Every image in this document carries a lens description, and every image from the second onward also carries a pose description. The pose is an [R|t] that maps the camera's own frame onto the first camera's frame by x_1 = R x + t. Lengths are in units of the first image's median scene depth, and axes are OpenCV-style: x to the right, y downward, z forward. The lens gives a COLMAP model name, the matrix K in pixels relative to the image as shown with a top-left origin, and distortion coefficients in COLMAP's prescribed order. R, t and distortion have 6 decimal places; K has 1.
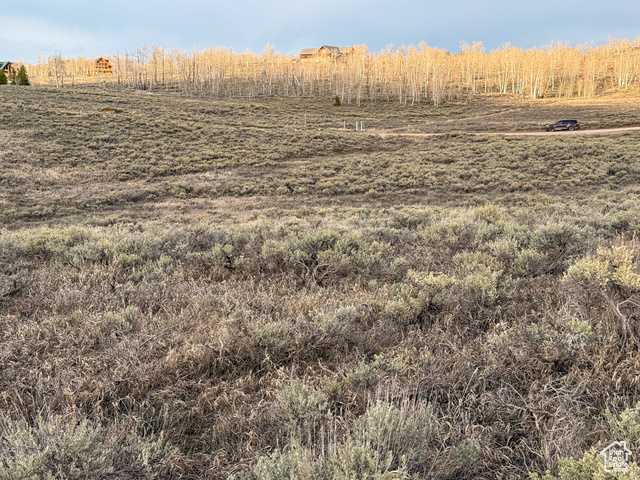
lens RADIAL K [[882.9, 0, 321.3], [0, 882.9, 242.9], [0, 0, 1]] dist [0.067961, 0.000000]
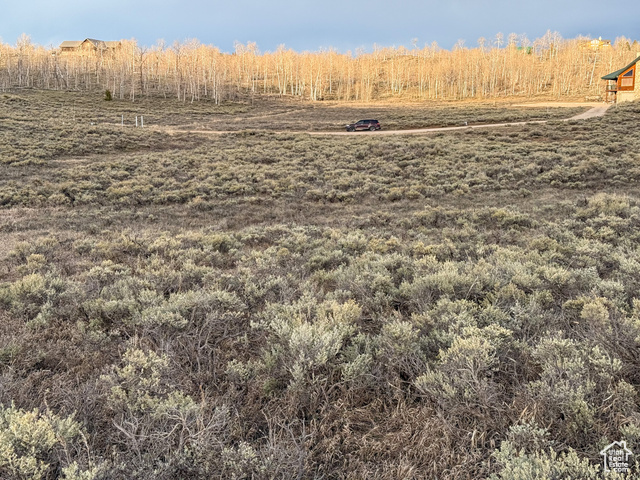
lens RADIAL K [[882.9, 0, 324.0], [0, 882.9, 235.3], [0, 0, 1]] dist [0.067961, 0.000000]
pose [[0.965584, -0.015445, 0.259632, -0.027254], [0.018689, 0.999775, -0.010030, -0.023404], [-0.259419, 0.014537, 0.965656, 0.318628]]
